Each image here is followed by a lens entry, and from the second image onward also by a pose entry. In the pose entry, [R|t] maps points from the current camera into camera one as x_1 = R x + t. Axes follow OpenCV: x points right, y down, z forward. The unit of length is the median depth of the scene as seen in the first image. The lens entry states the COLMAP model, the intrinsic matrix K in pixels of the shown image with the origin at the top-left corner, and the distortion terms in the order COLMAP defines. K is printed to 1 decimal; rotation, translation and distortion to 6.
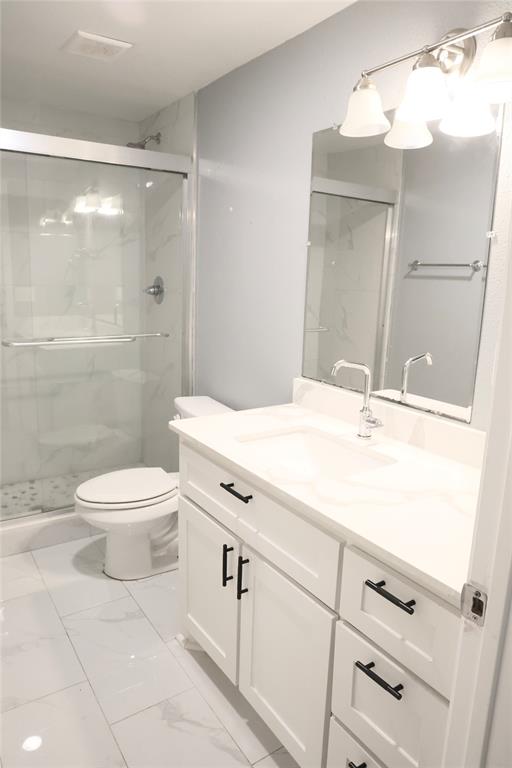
lens RADIAL K [[535.2, 0, 256.0], [0, 535.2, 384.0], [0, 0, 1]] dist [-0.094986, 0.061372]
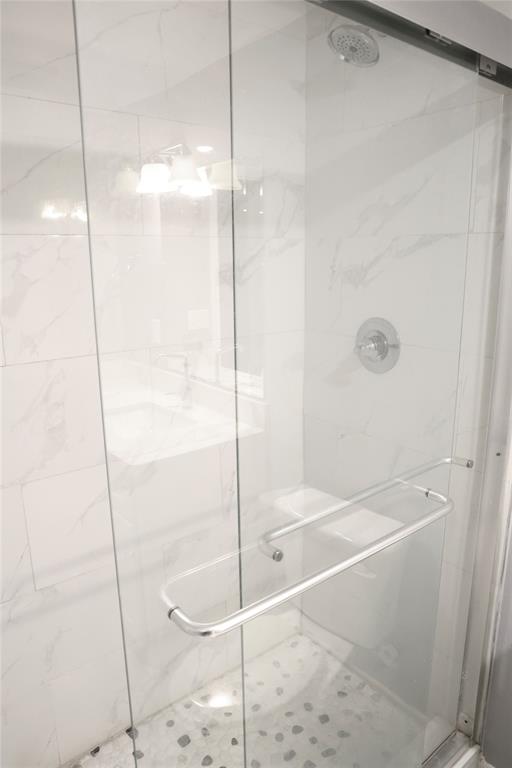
lens RADIAL K [[535.2, 0, 256.0], [0, 535.2, 384.0], [0, 0, 1]] dist [-0.094986, 0.061372]
pose [[0.994550, -0.058540, 0.086274, -0.381207], [0.055714, 0.997840, 0.034803, -0.184150], [-0.088125, -0.029807, 0.995663, 0.579645]]
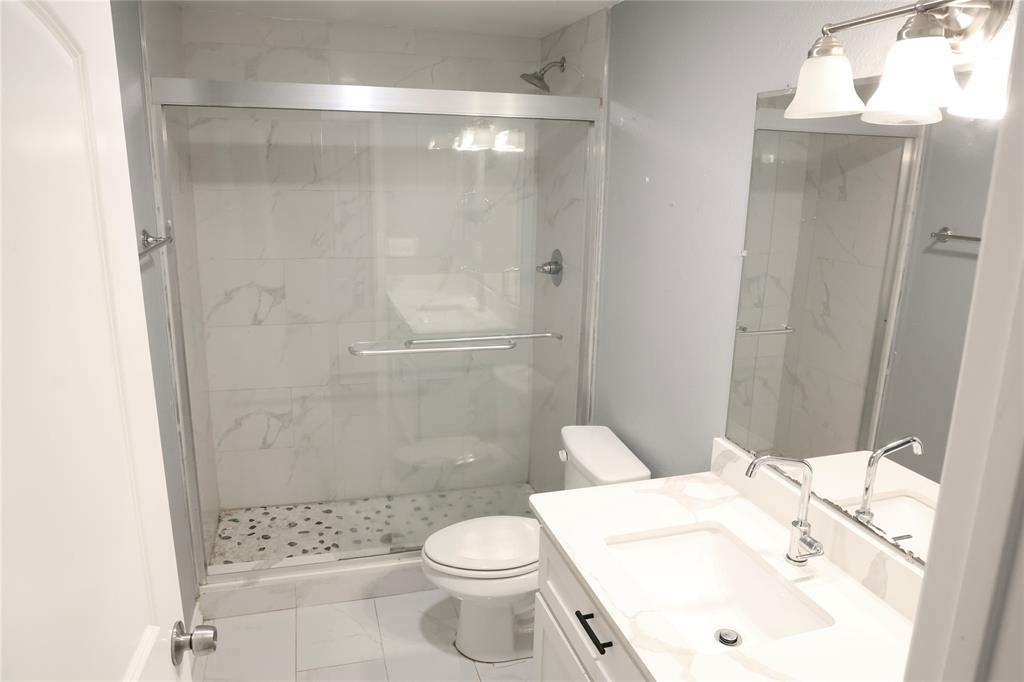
lens RADIAL K [[713.5, 0, 512.0], [0, 713.5, 341.0], [0, 0, 1]] dist [-0.094986, 0.061372]
pose [[0.955091, 0.061792, -0.289798, 0.060178], [-0.052570, 0.997835, 0.039506, -0.123133], [0.291612, -0.022497, 0.956272, 0.025162]]
